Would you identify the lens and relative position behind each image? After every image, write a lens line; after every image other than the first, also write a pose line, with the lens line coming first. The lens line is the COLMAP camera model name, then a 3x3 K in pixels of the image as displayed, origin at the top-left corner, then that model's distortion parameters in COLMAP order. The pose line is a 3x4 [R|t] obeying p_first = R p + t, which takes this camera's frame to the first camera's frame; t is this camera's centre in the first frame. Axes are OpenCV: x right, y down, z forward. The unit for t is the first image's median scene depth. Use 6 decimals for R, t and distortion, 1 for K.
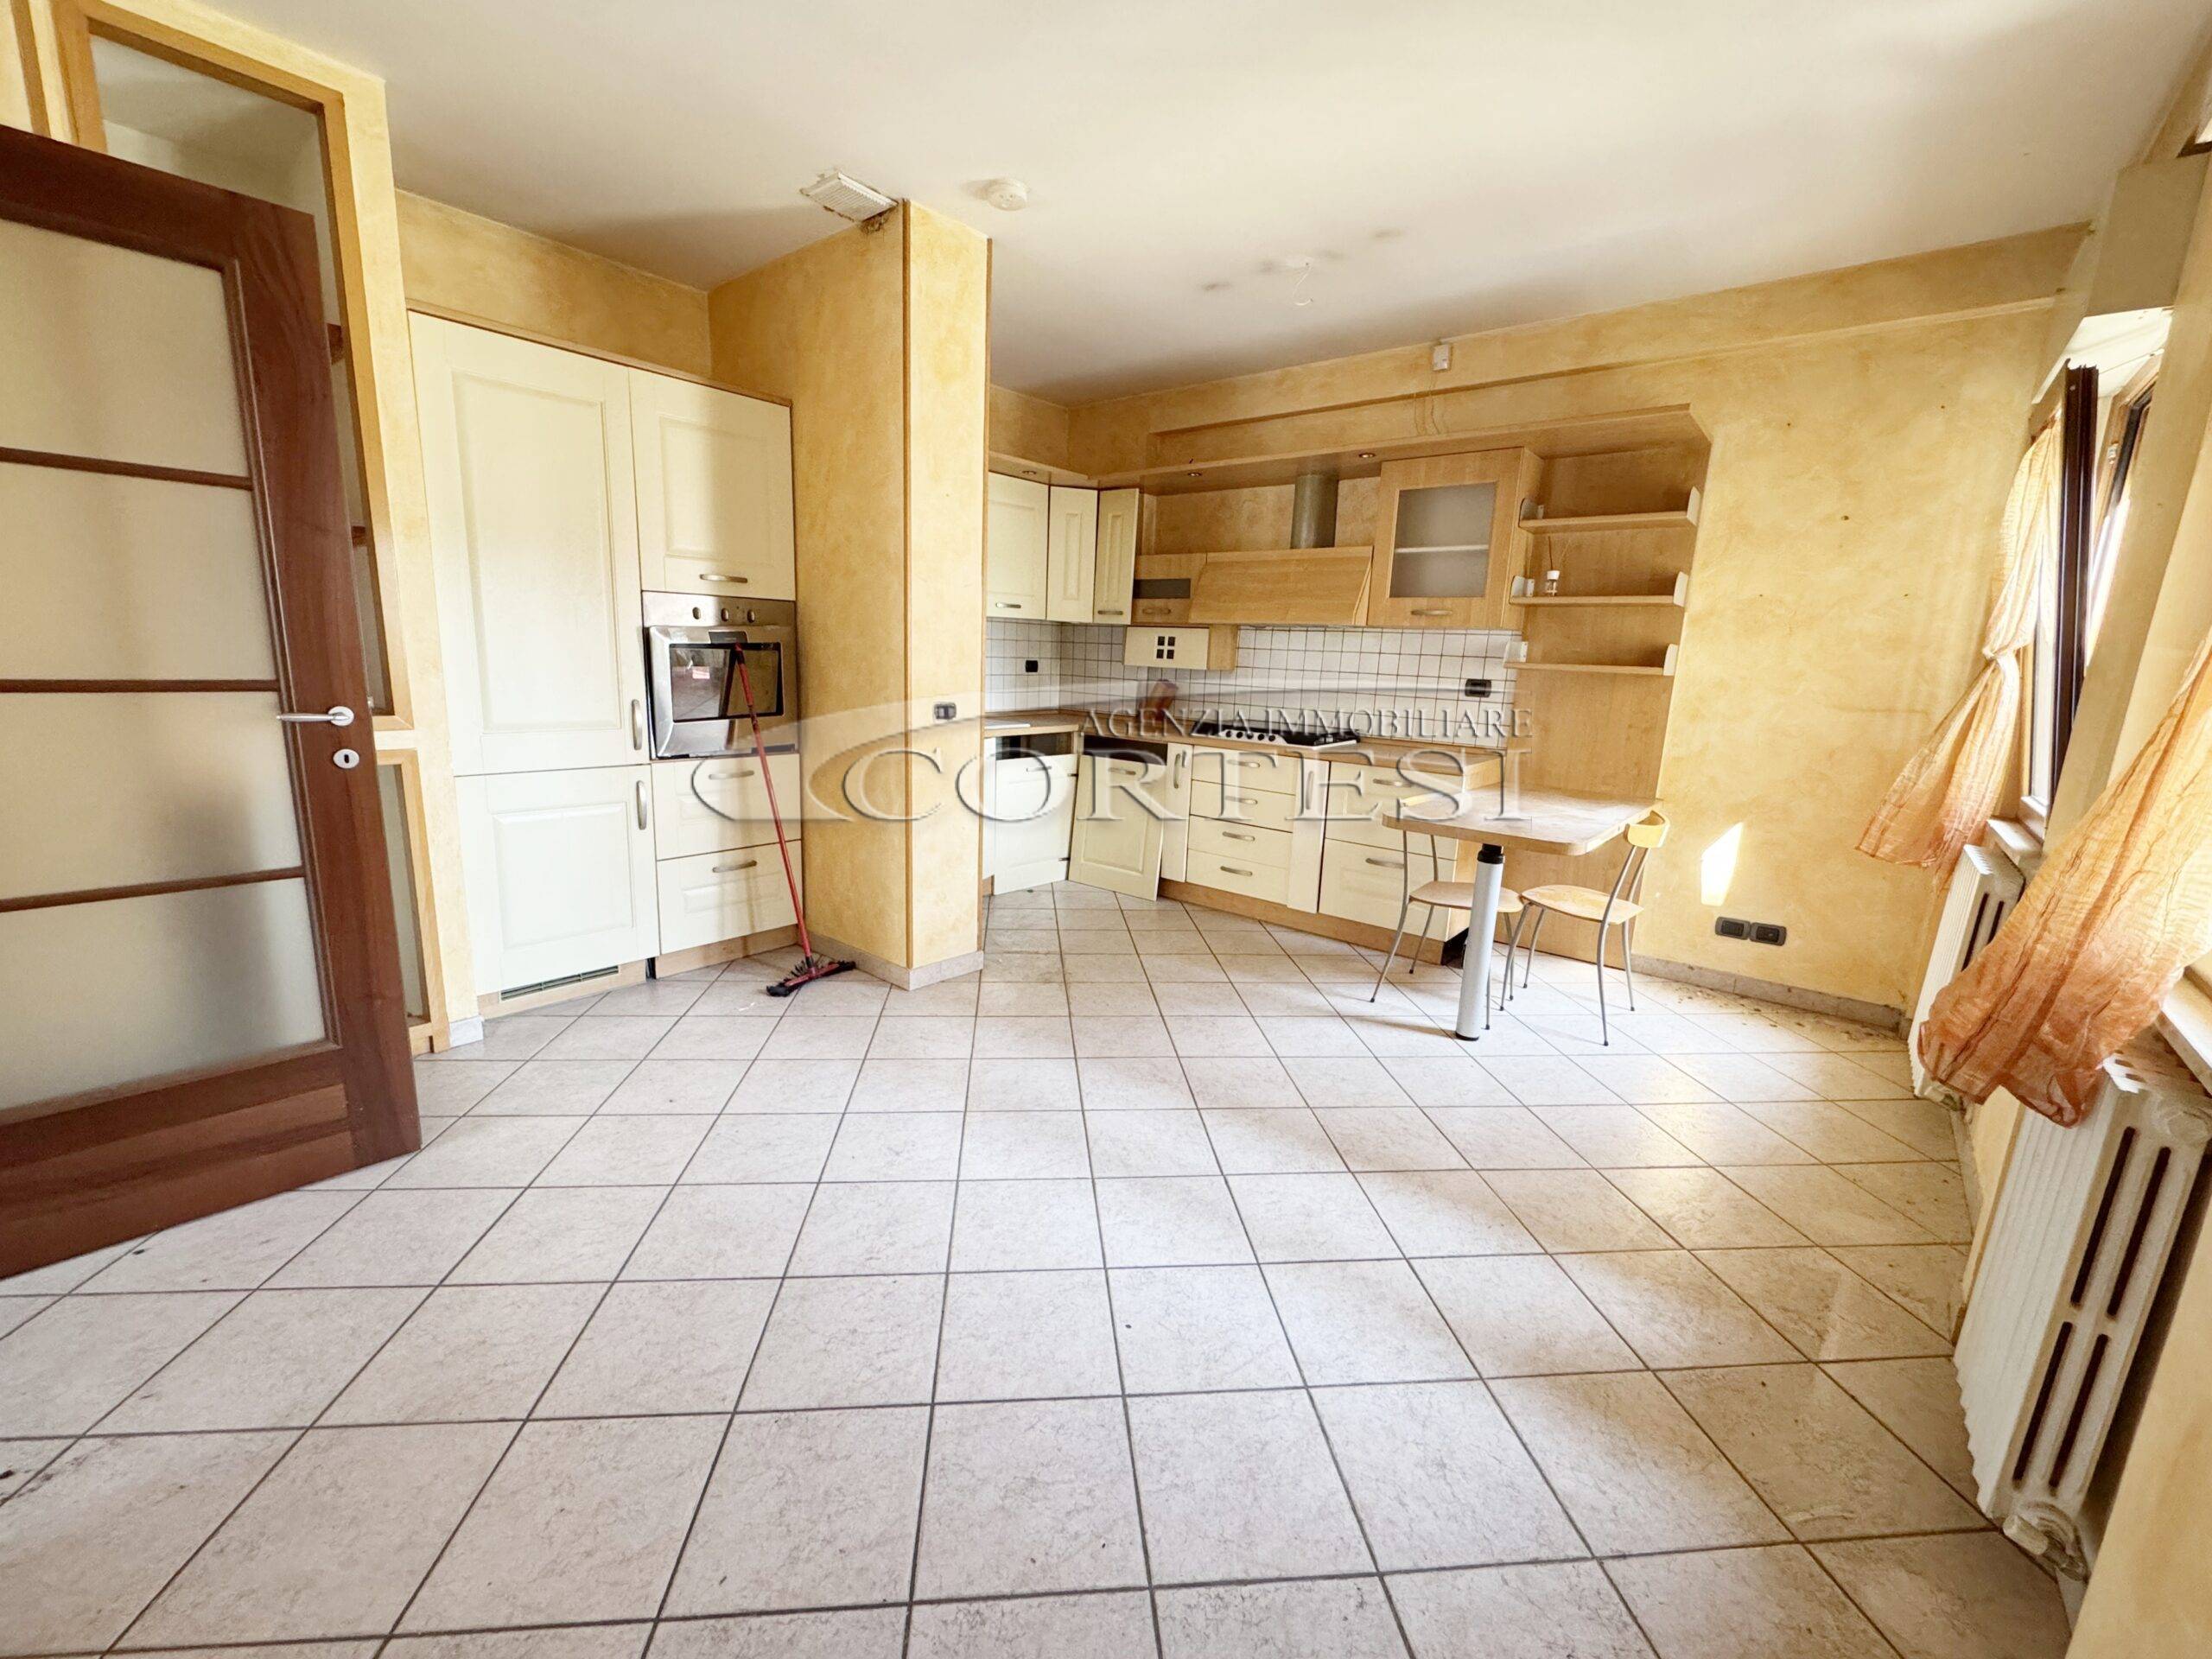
lens RADIAL K [[882.9, 0, 1114.0], [0, 882.9, 829.4], [0, 0, 1]] dist [-0.002492, -0.000582]
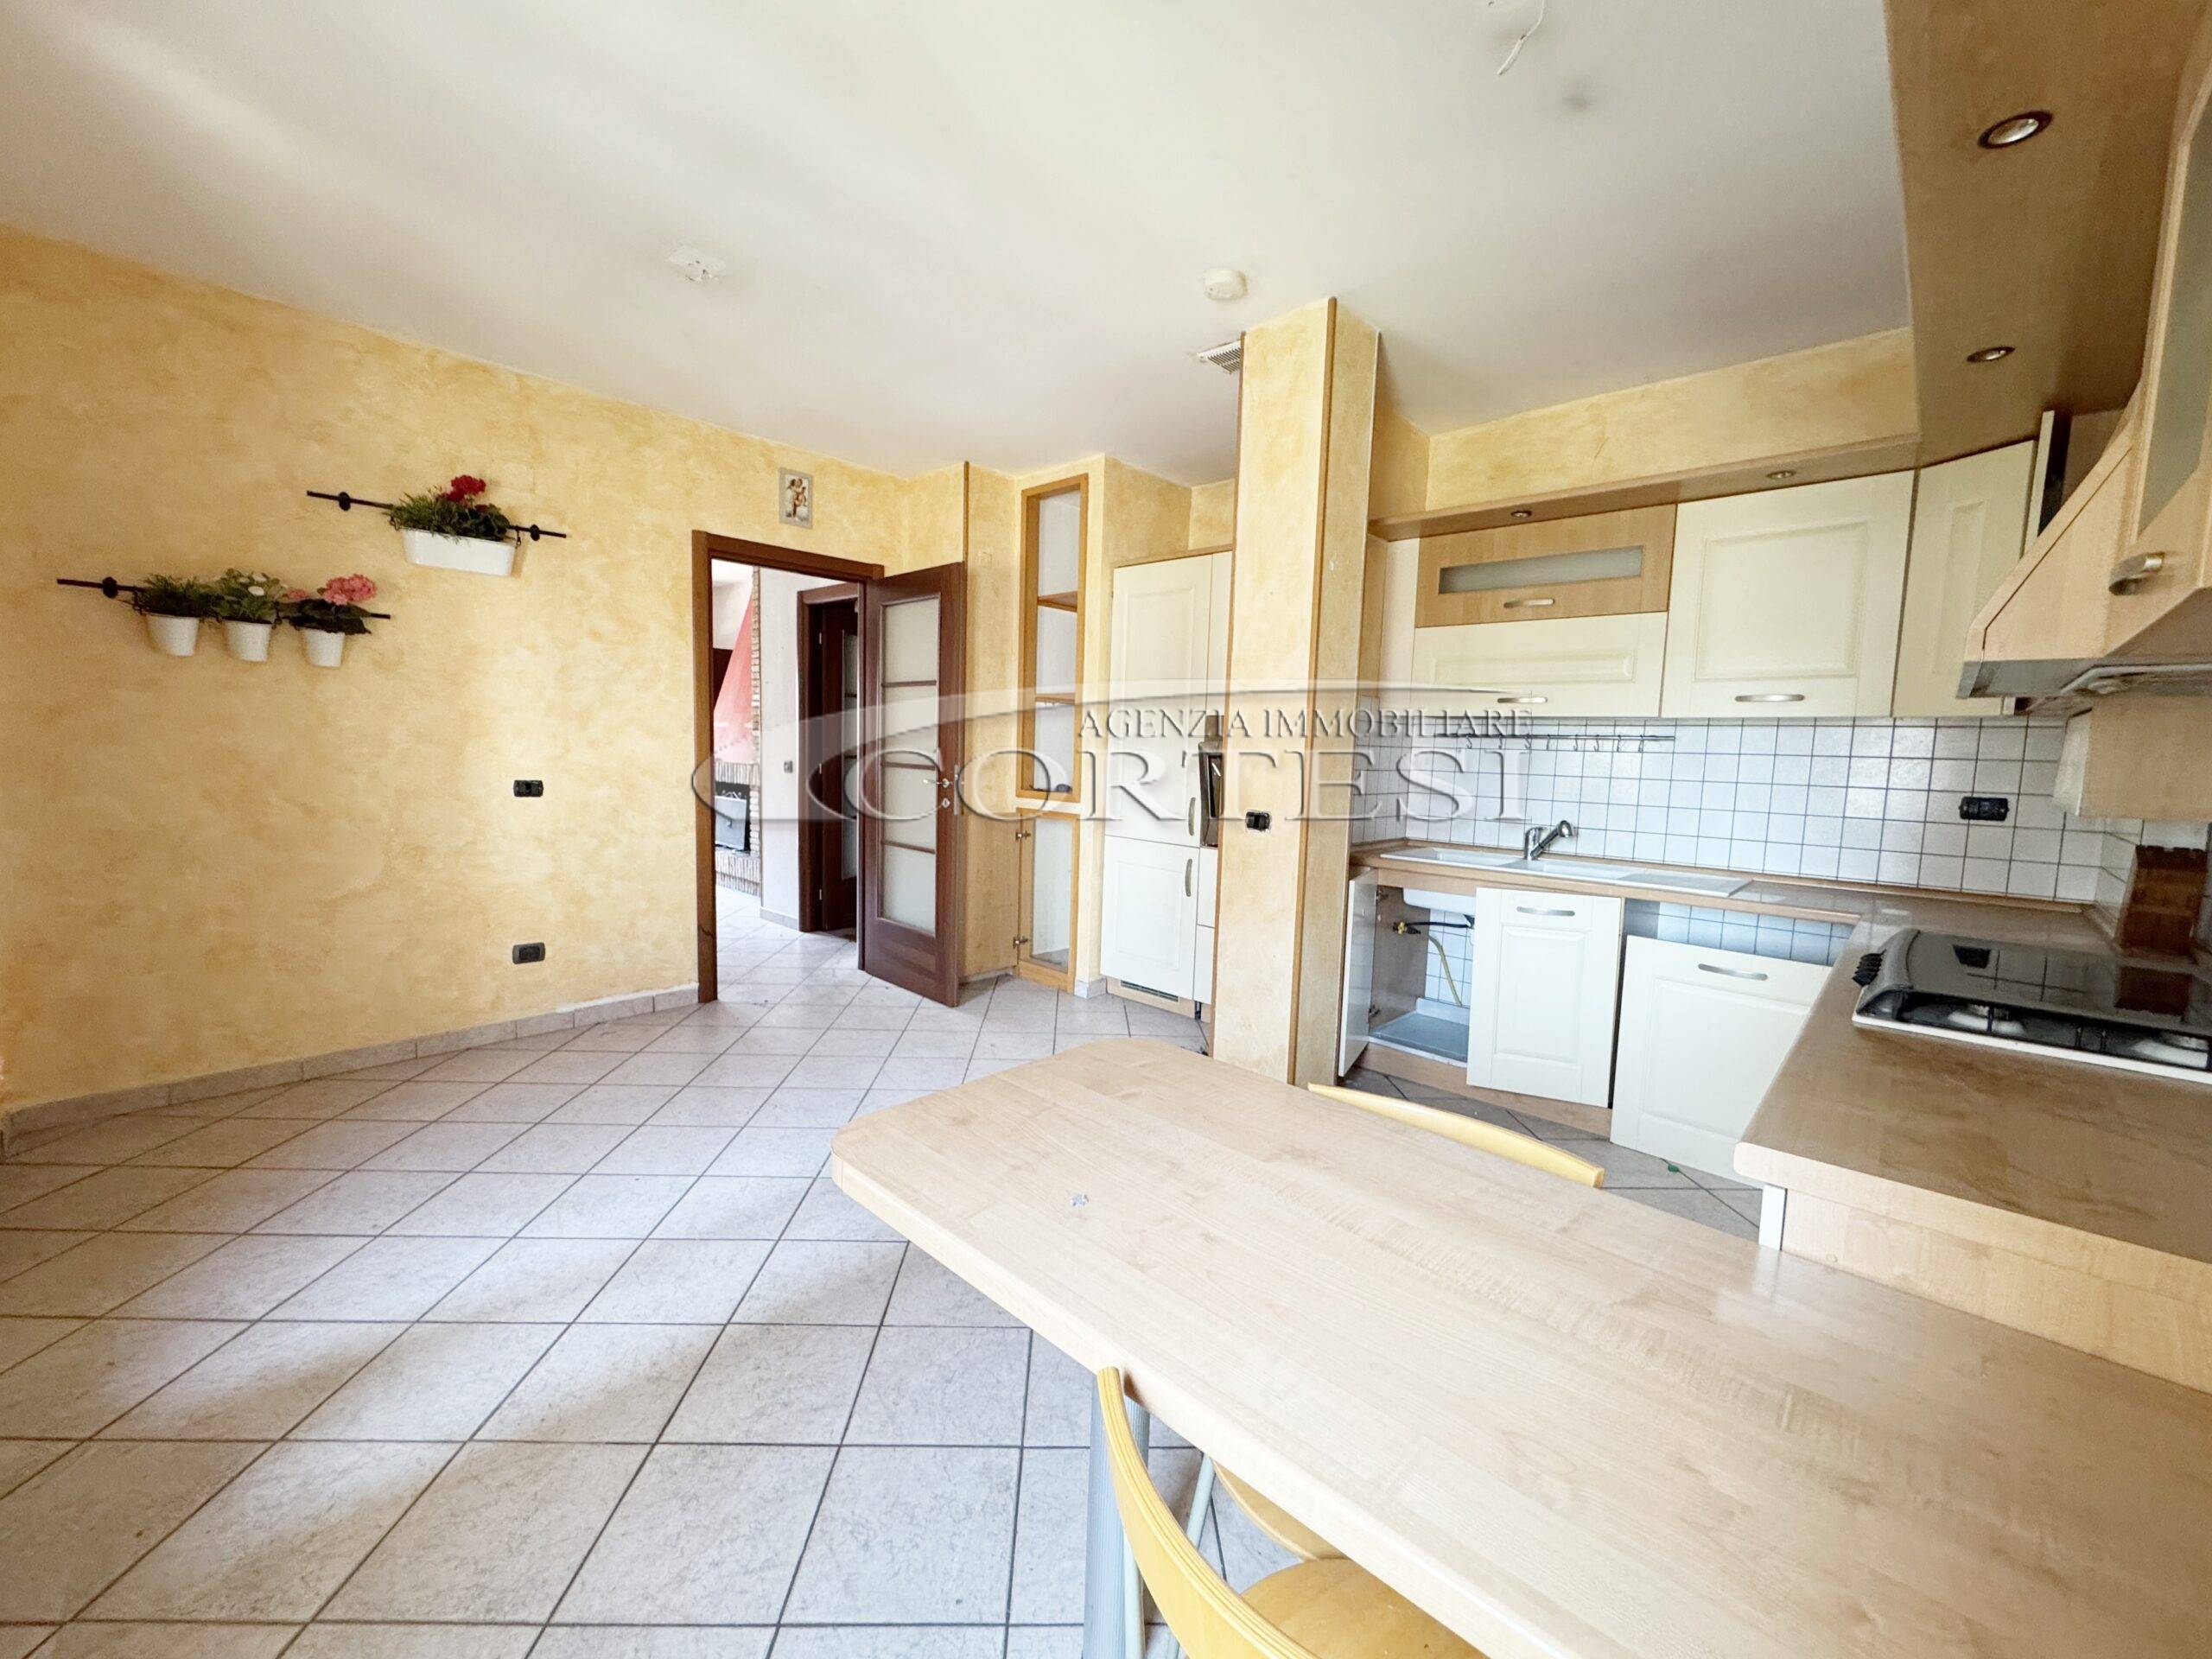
lens RADIAL K [[894.1, 0, 1106.0], [0, 894.1, 829.5], [0, 0, 1]] dist [0.000364, 0.000062]
pose [[-0.064291, 0.054420, -0.996446, 0.697932], [-0.230469, 0.970709, 0.067884, -0.140715], [0.970954, 0.234014, -0.049866, 0.831531]]
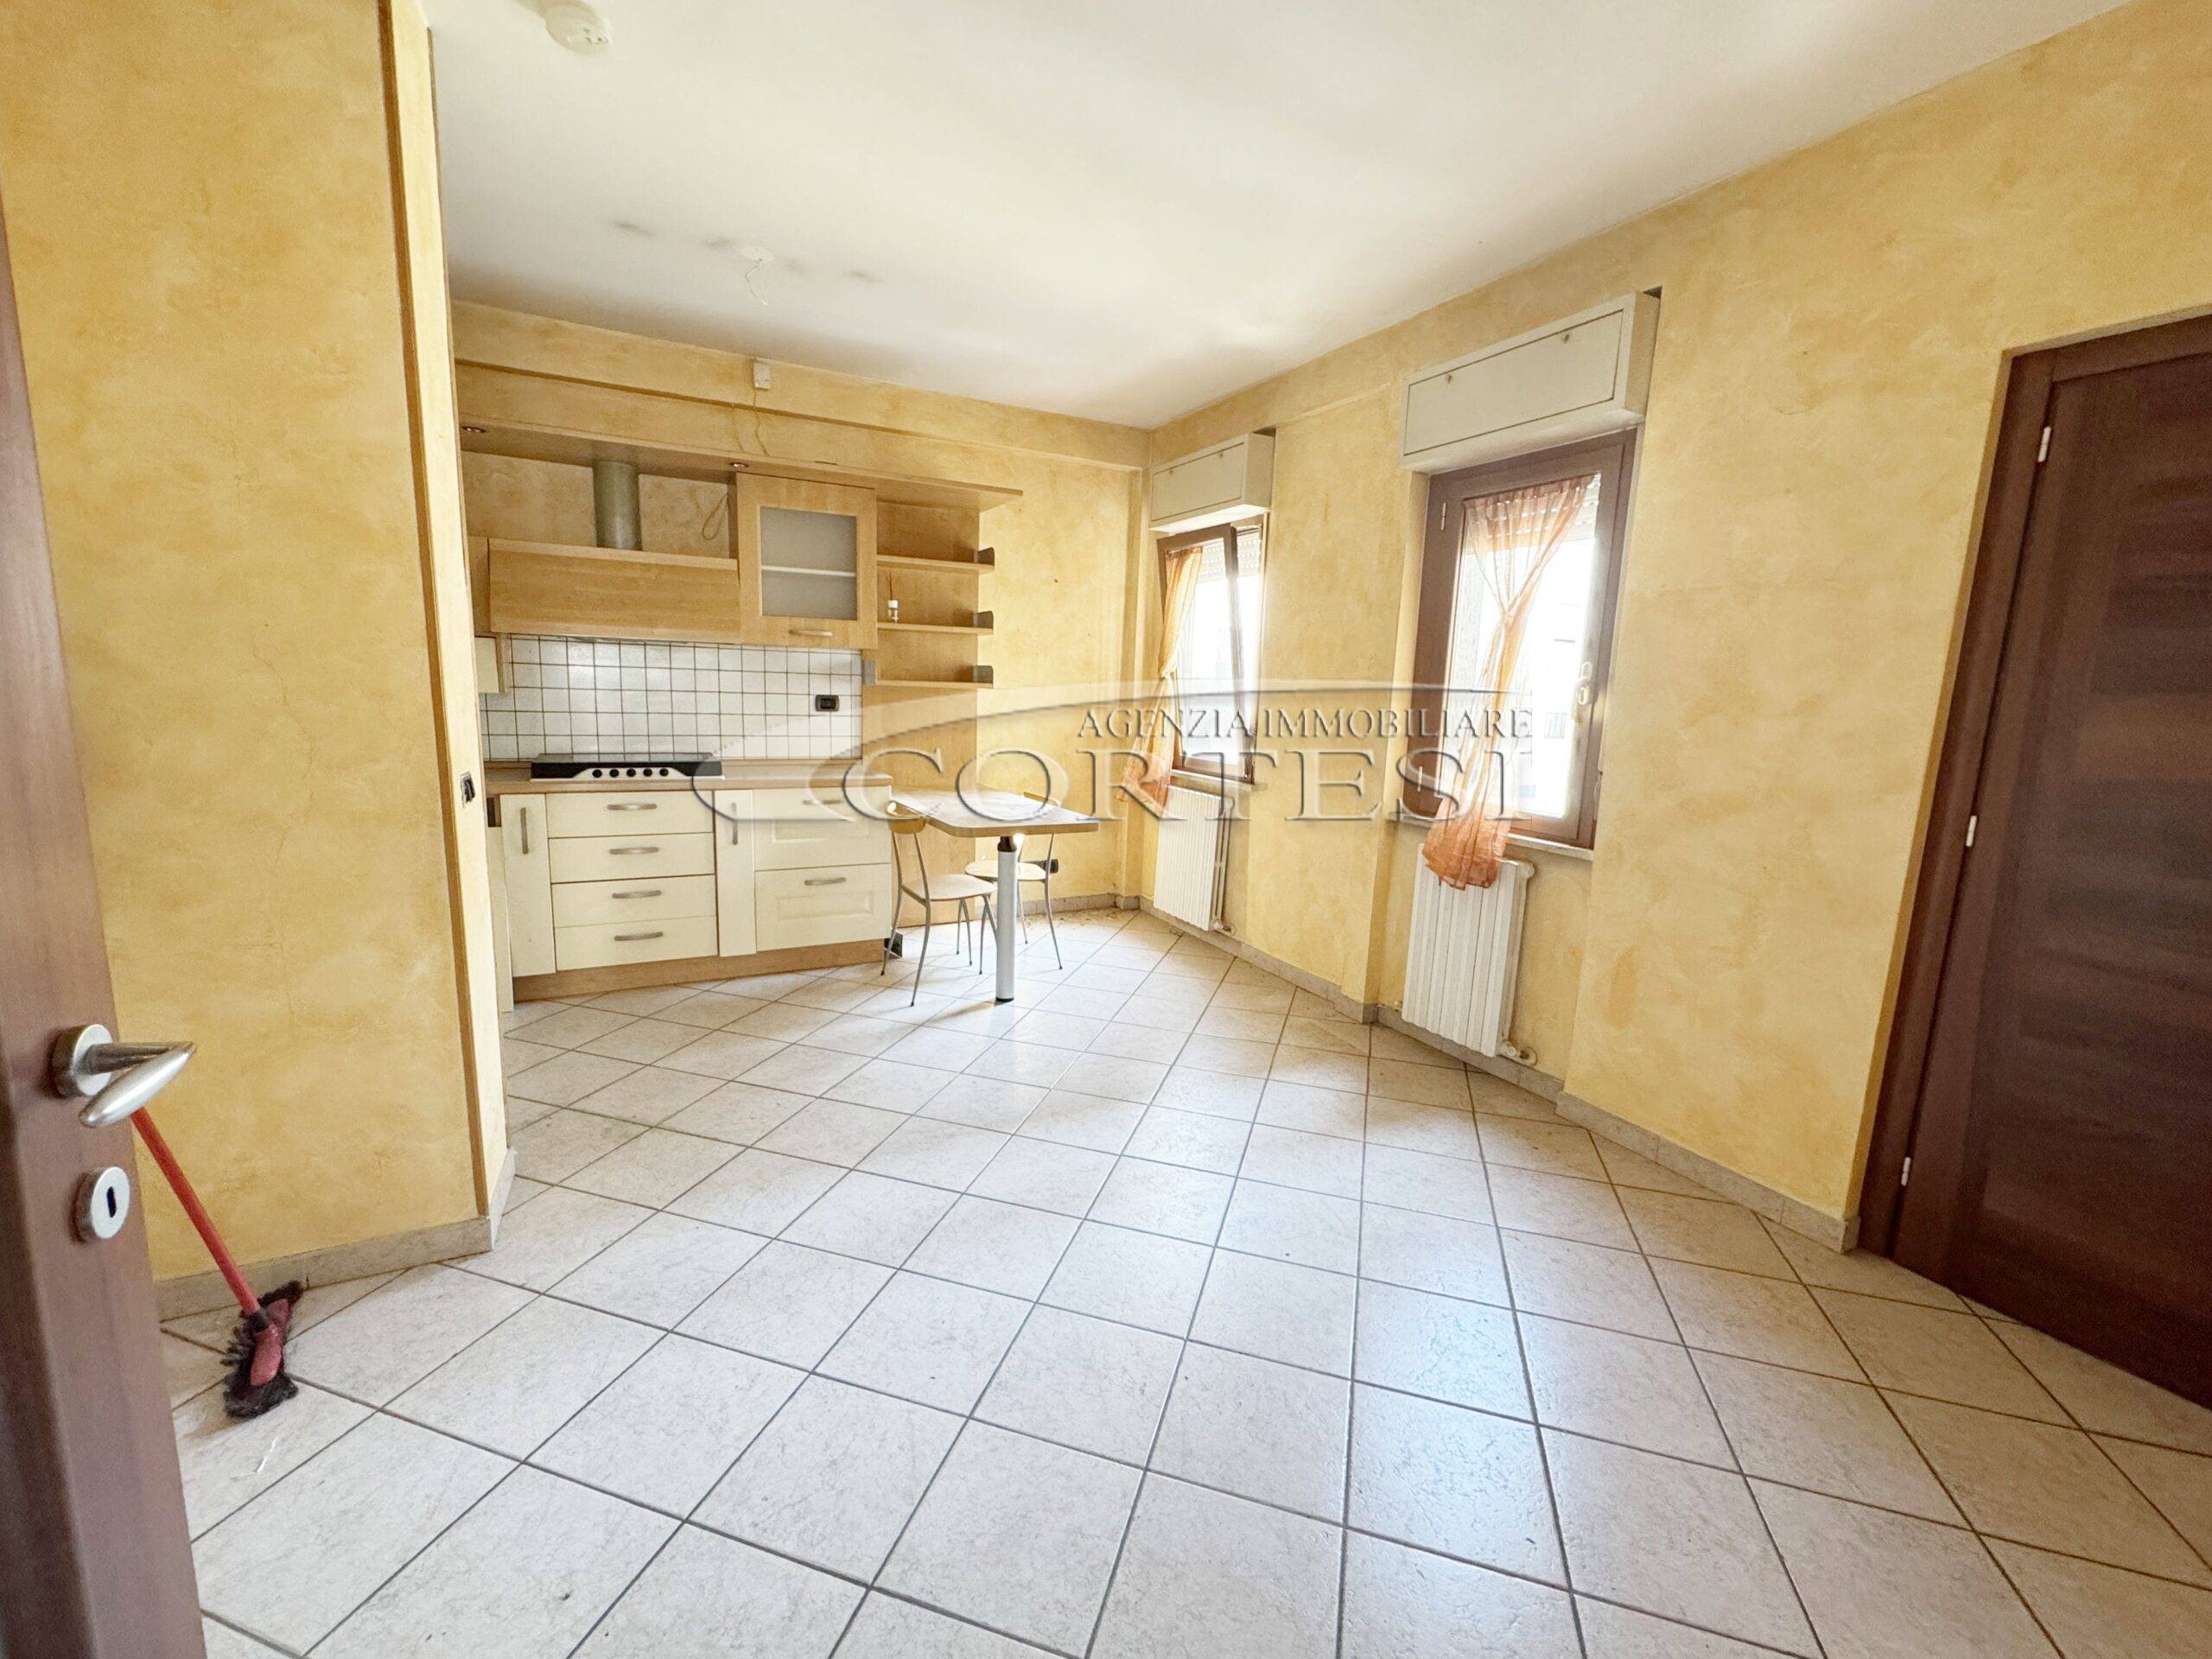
lens RADIAL K [[882.9, 0, 1114.0], [0, 882.9, 829.4], [0, 0, 1]] dist [-0.002492, -0.000582]
pose [[0.400333, -0.173751, 0.899746, -0.523867], [0.163362, 0.979664, 0.116498, -0.095420], [-0.901691, 0.100347, 0.420576, 0.311588]]
